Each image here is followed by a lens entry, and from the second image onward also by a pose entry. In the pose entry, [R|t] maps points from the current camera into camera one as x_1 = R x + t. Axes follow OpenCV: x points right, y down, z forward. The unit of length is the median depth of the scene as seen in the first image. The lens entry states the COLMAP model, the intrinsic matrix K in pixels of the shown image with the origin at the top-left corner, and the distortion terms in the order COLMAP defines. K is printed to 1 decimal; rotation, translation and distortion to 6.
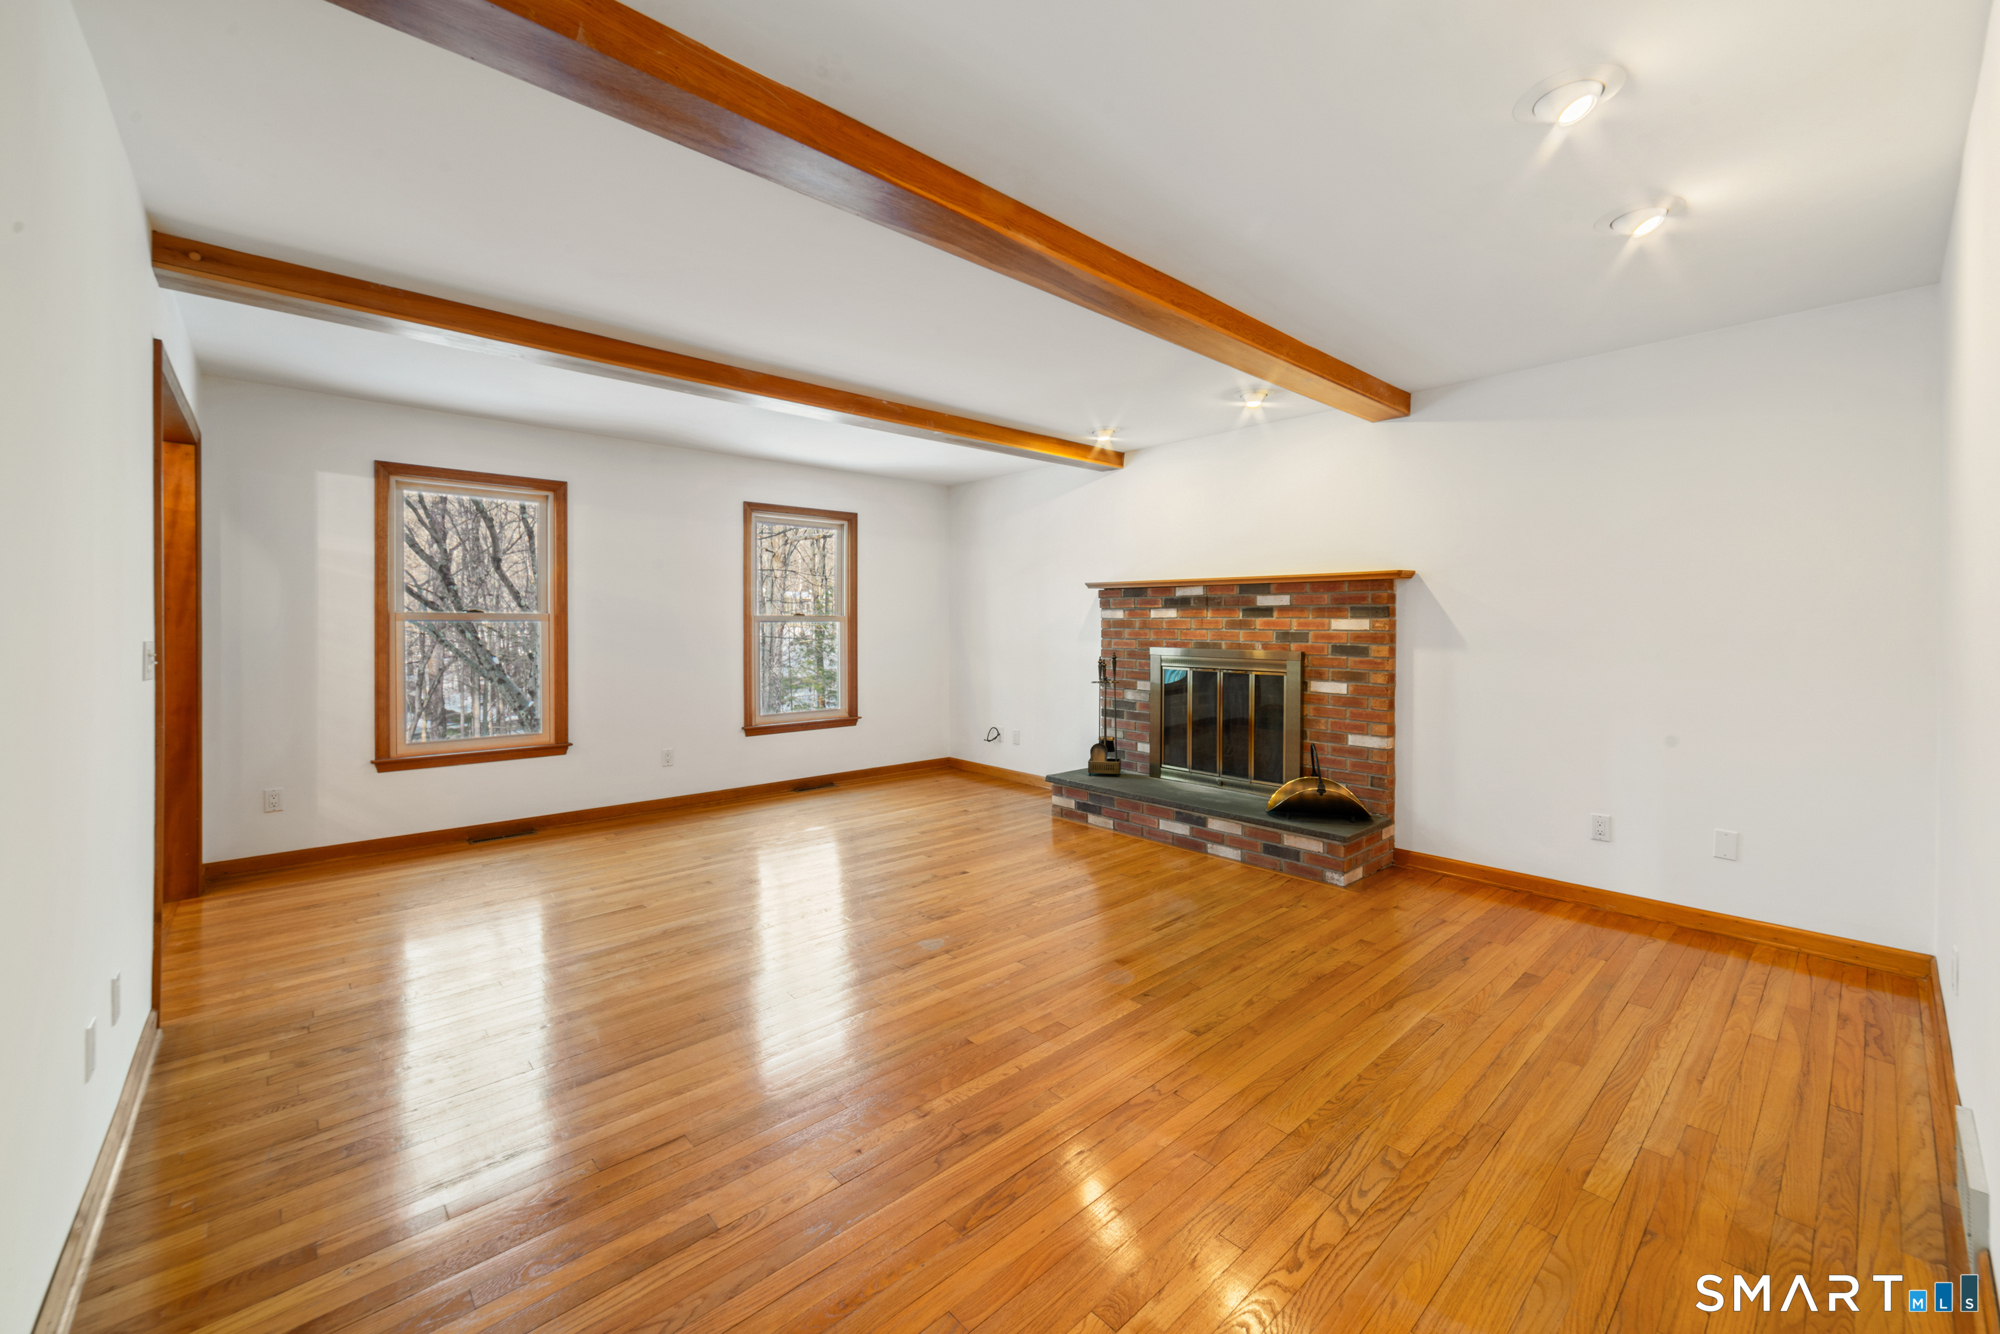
lens RADIAL K [[789.1, 0, 1002.8], [0, 789.1, 619.1], [0, 0, 1]] dist [-0.001159, 0.001057]
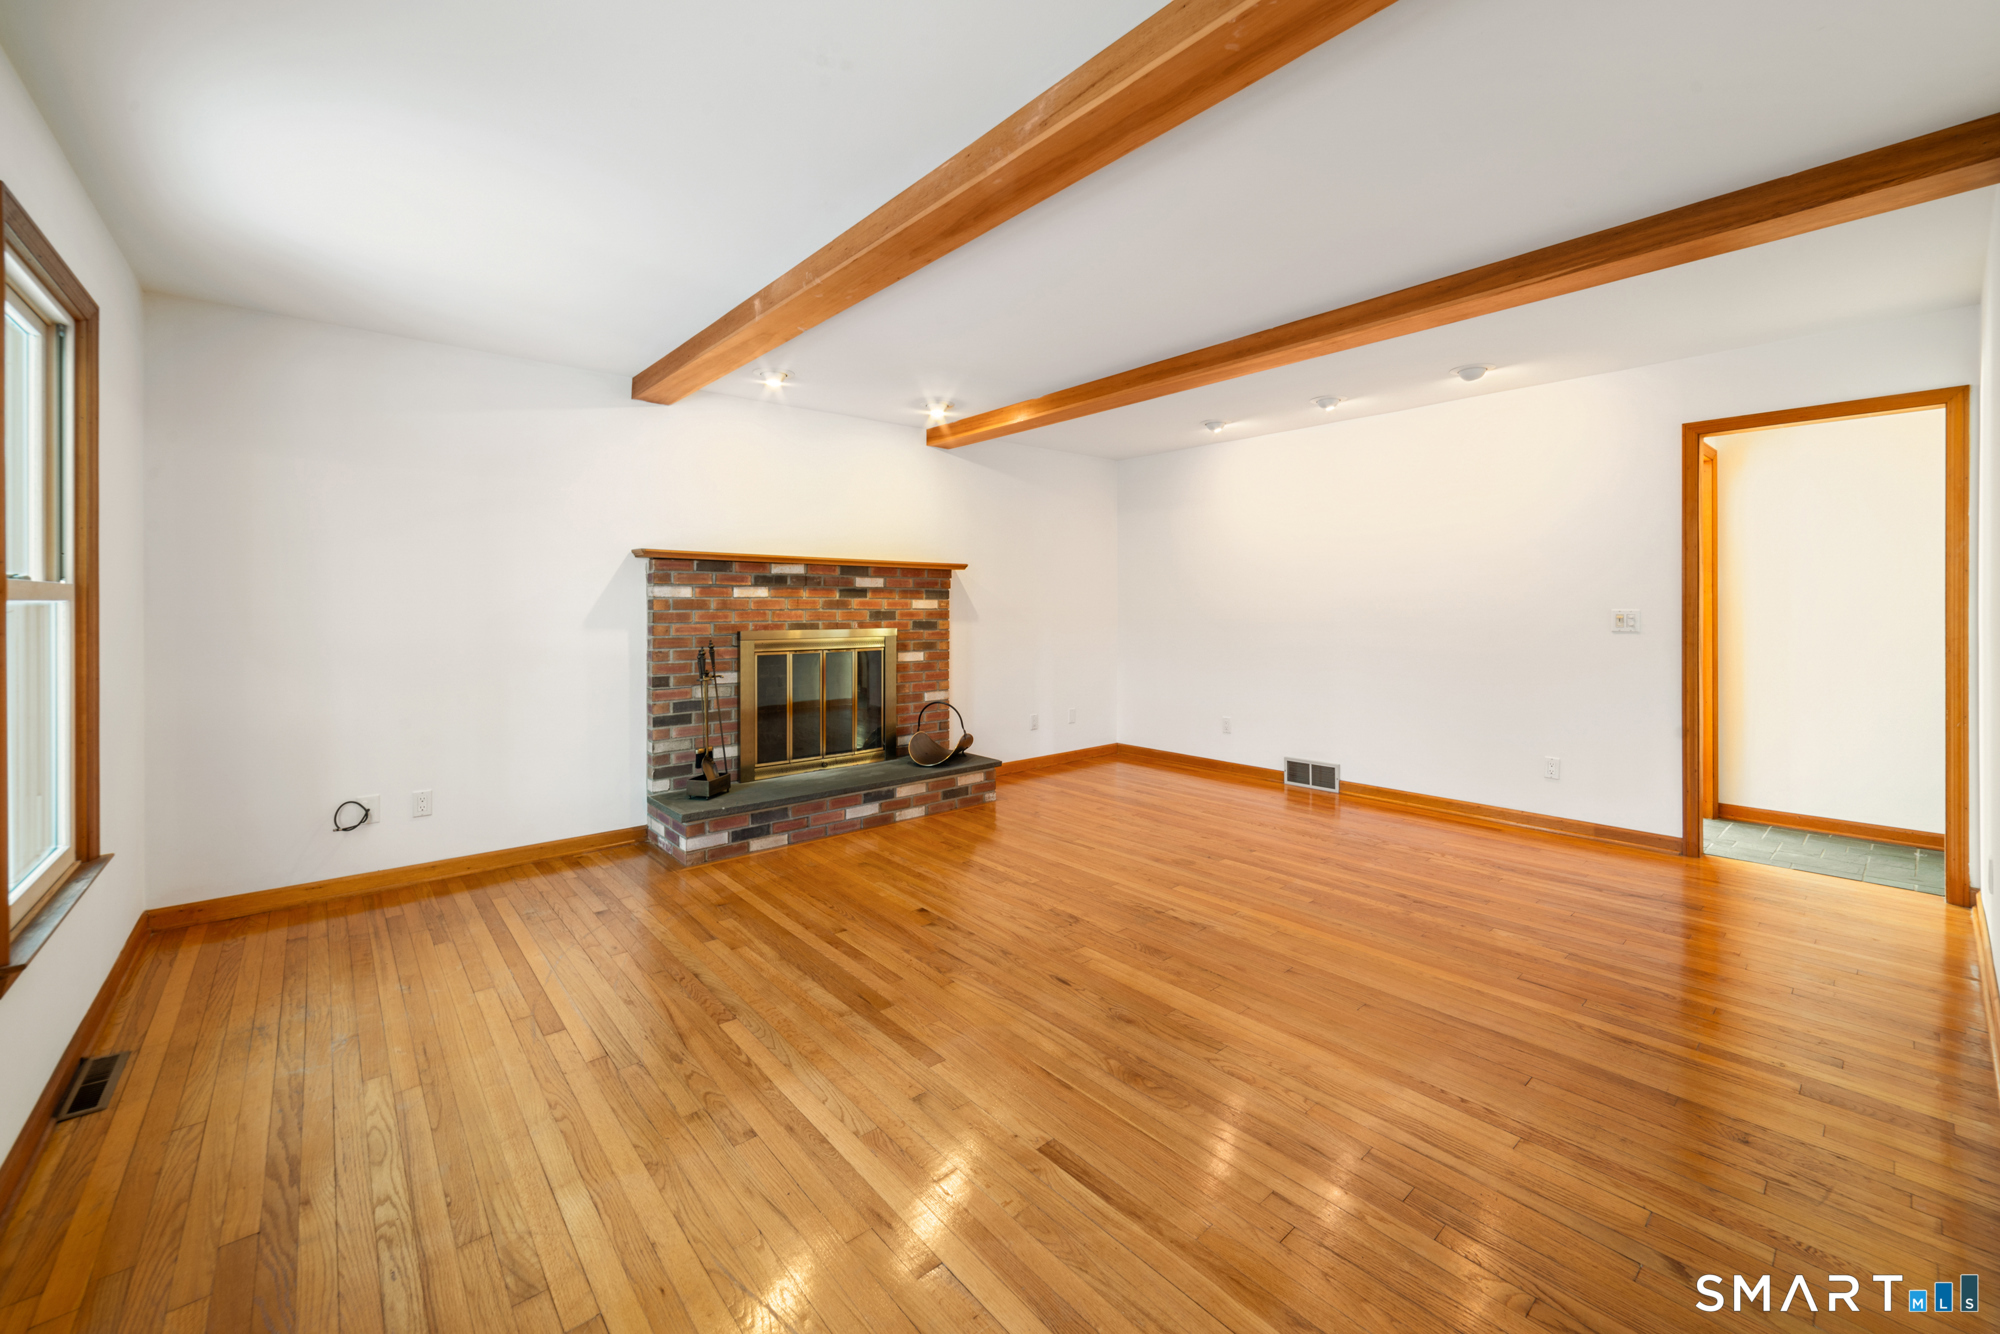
lens RADIAL K [[801.1, 0, 1007.7], [0, 801.1, 599.9], [0, 0, 1]] dist [-0.003389, 0.000095]
pose [[0.020765, 0.005897, 0.999767, -0.802347], [-0.002197, 0.999980, -0.005853, 0.006880], [-0.999782, -0.002075, 0.020778, 0.825765]]
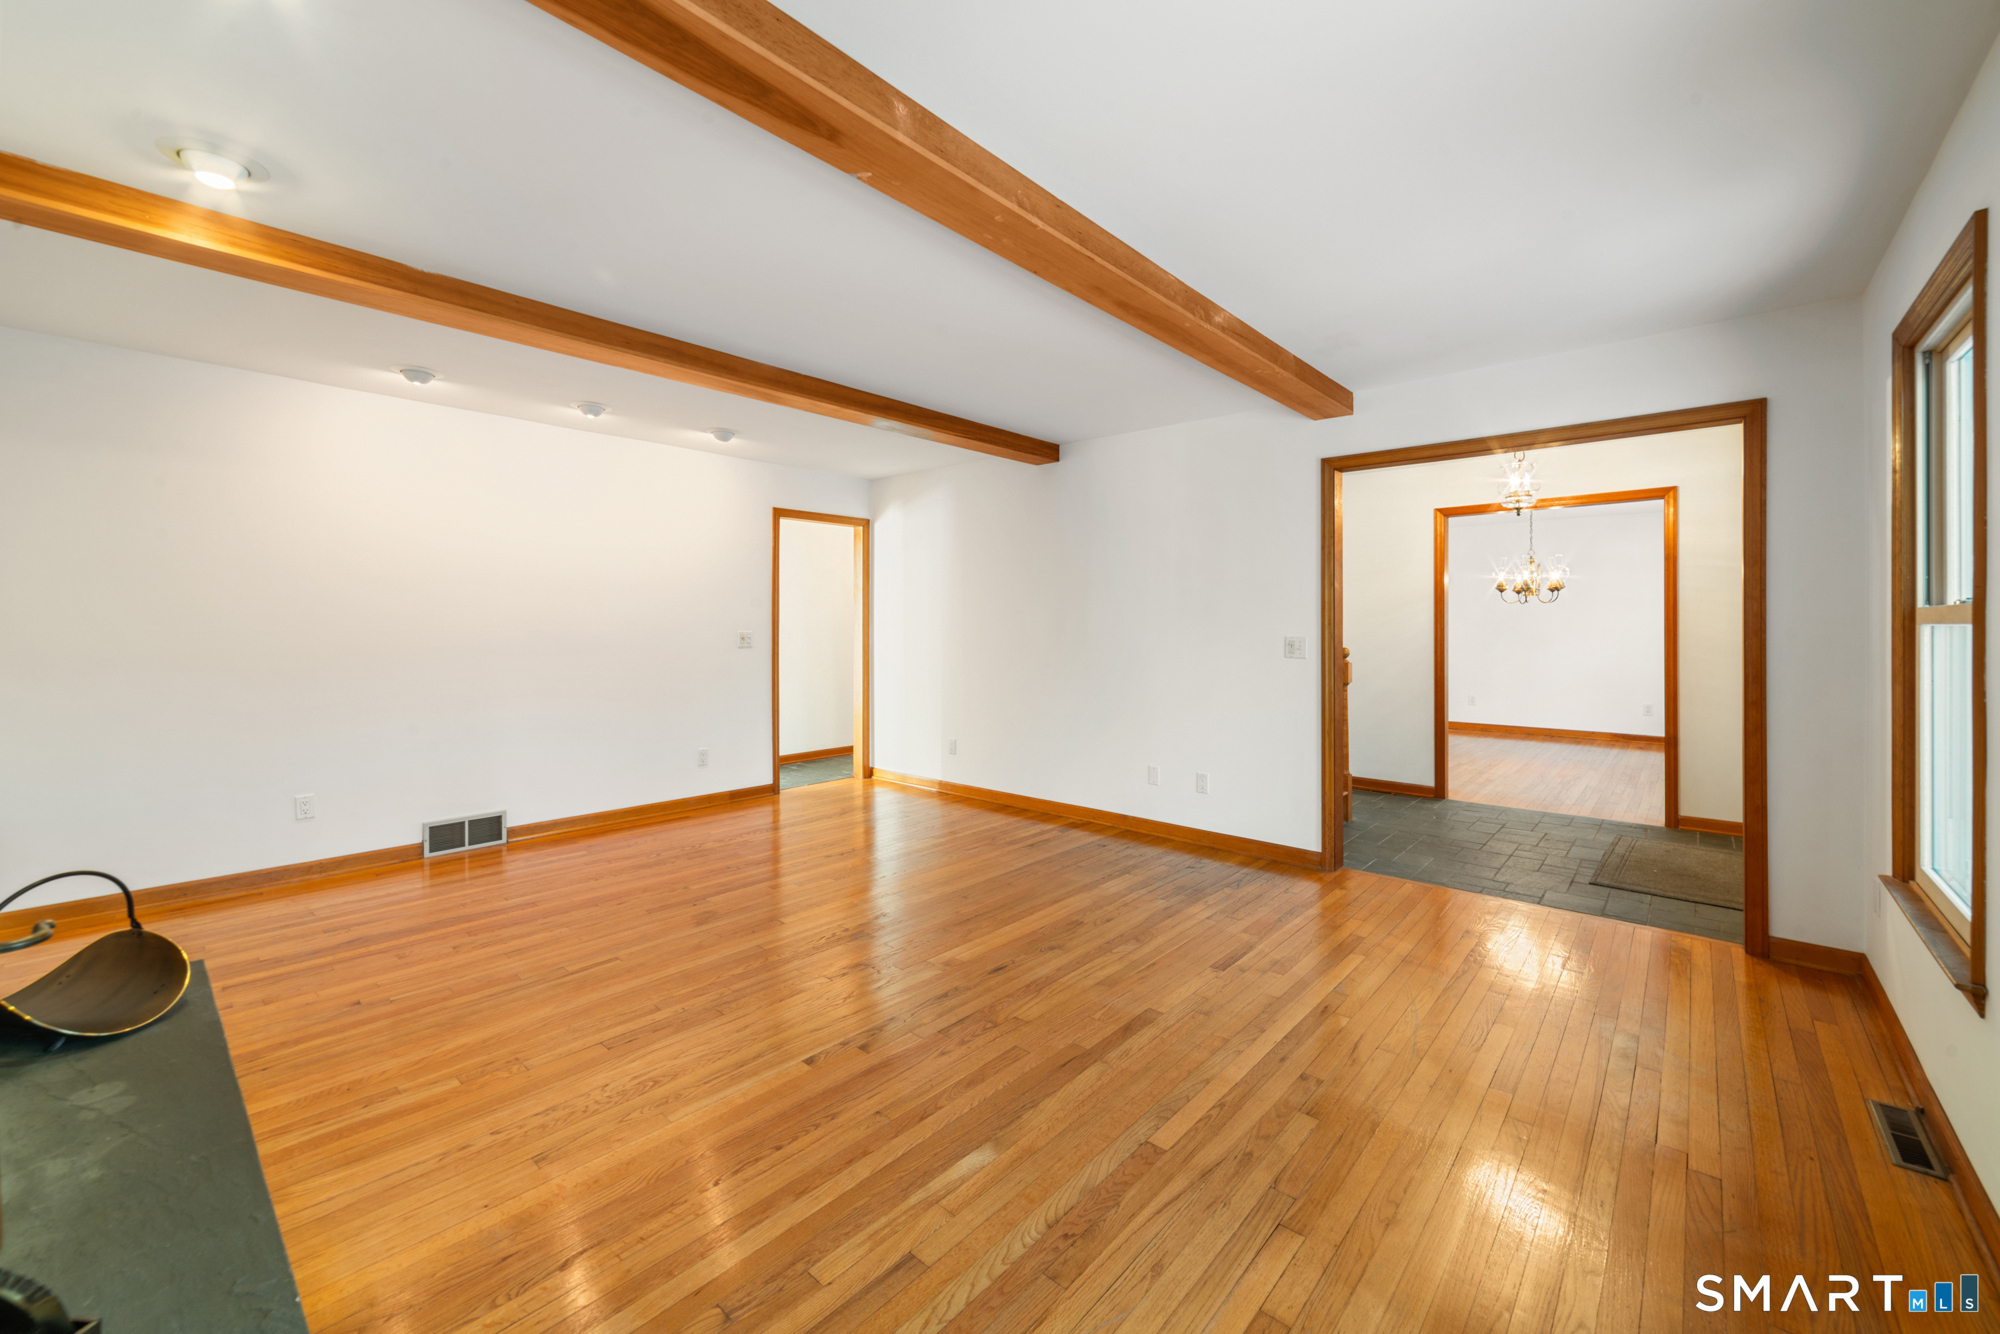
lens RADIAL K [[779.7, 0, 1013.9], [0, 779.7, 624.7], [0, 0, 1]] dist [0.001197, 0.000142]
pose [[-0.992747, -0.004496, -0.120138, -0.117346], [-0.003581, 0.999963, -0.007825, 0.009093], [0.120169, -0.007338, -0.992726, 1.456004]]
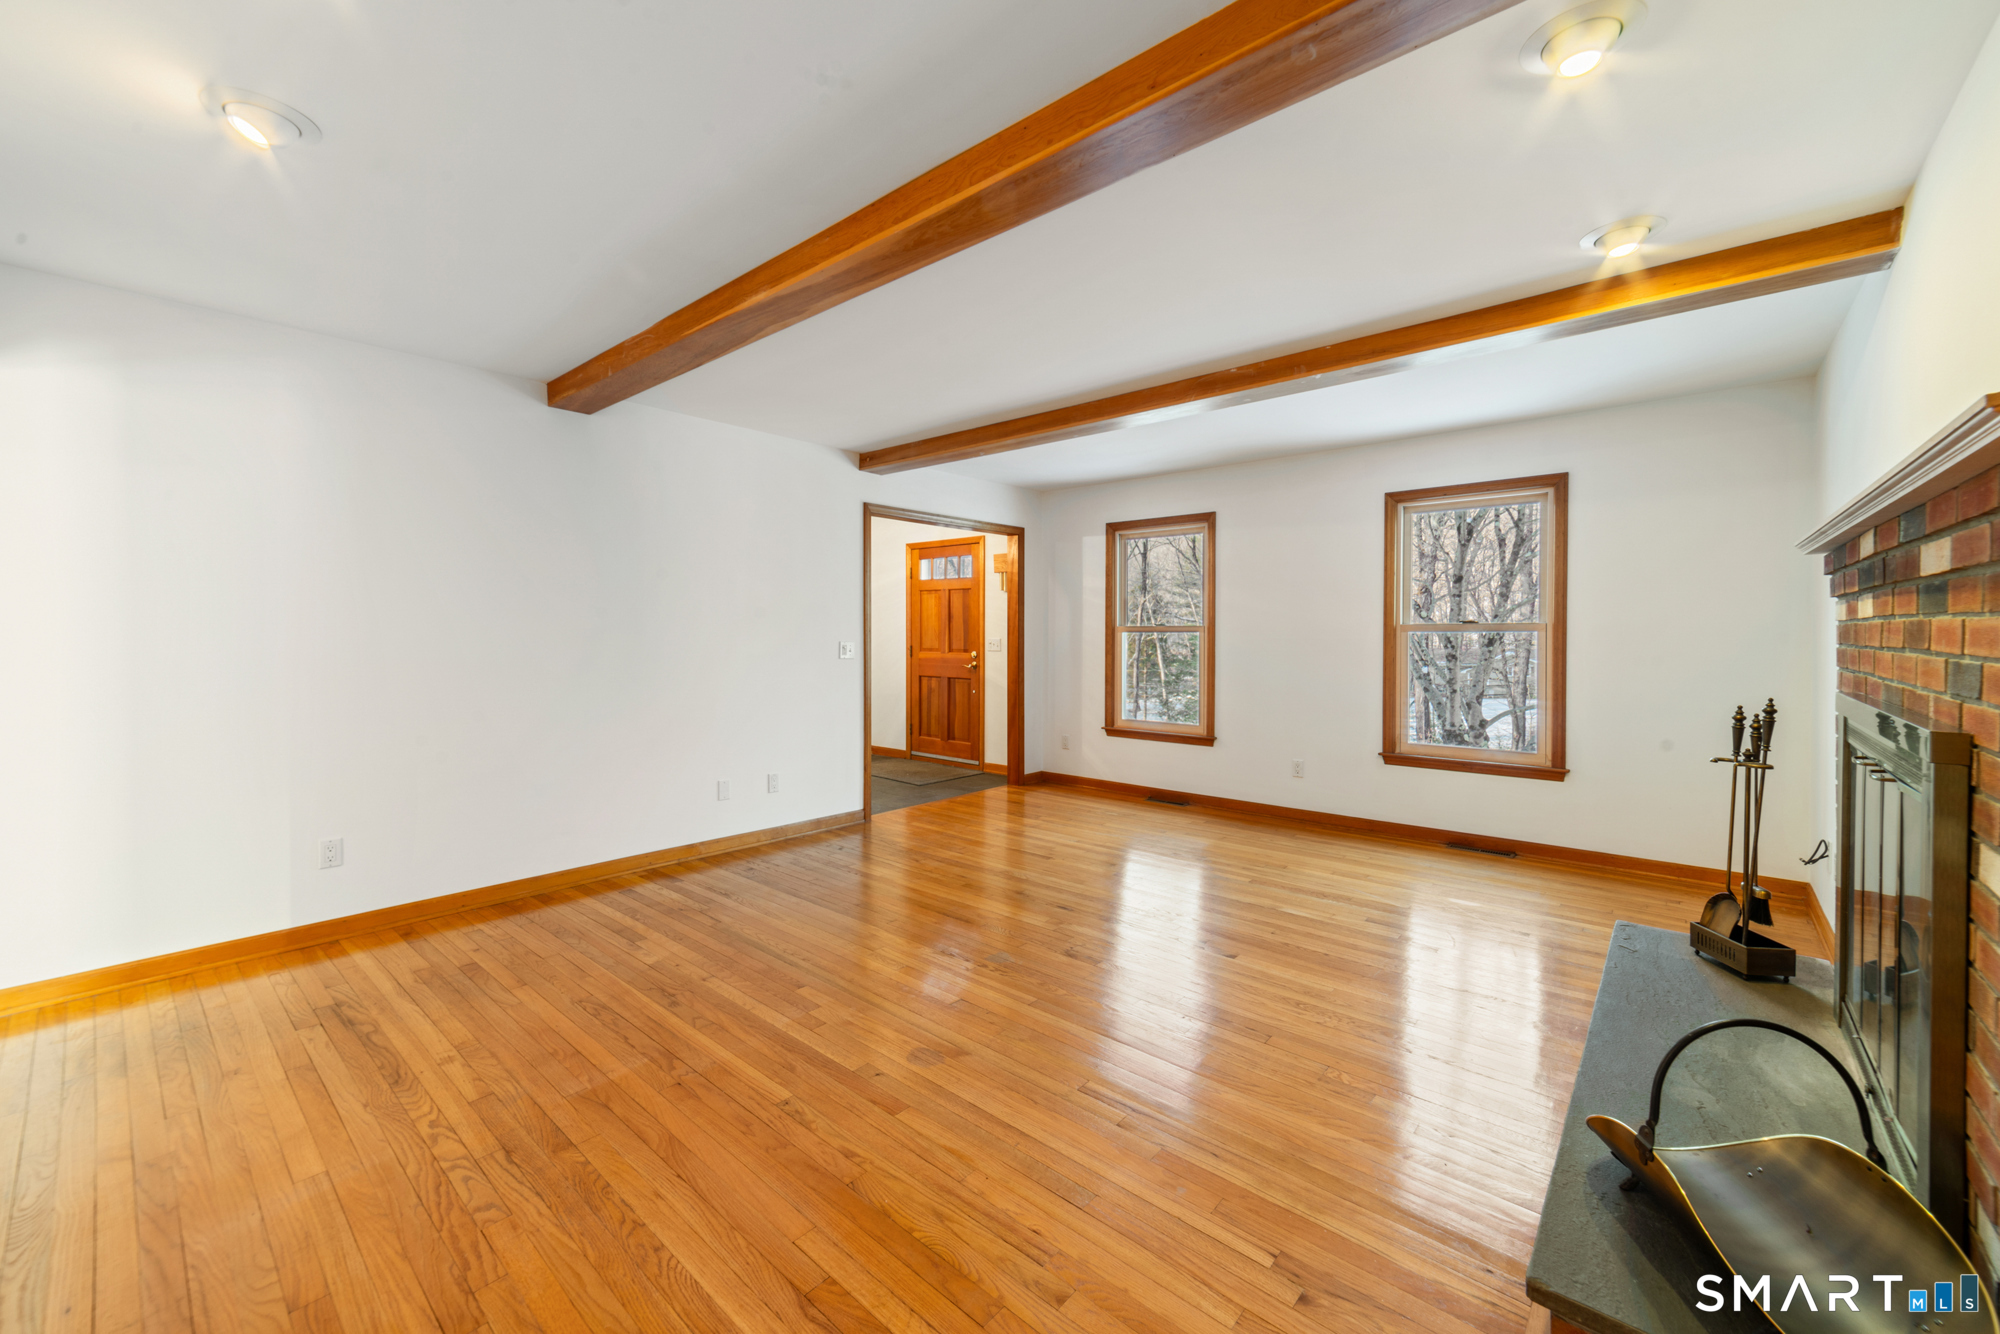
lens RADIAL K [[782.2, 0, 1002.5], [0, 782.2, 628.5], [0, 0, 1]] dist [-0.001249, 0.000005]
pose [[0.116116, -0.010258, -0.993183, 0.628217], [0.002773, 0.999946, -0.010004, 0.009226], [0.993232, -0.001592, 0.116139, 0.636591]]
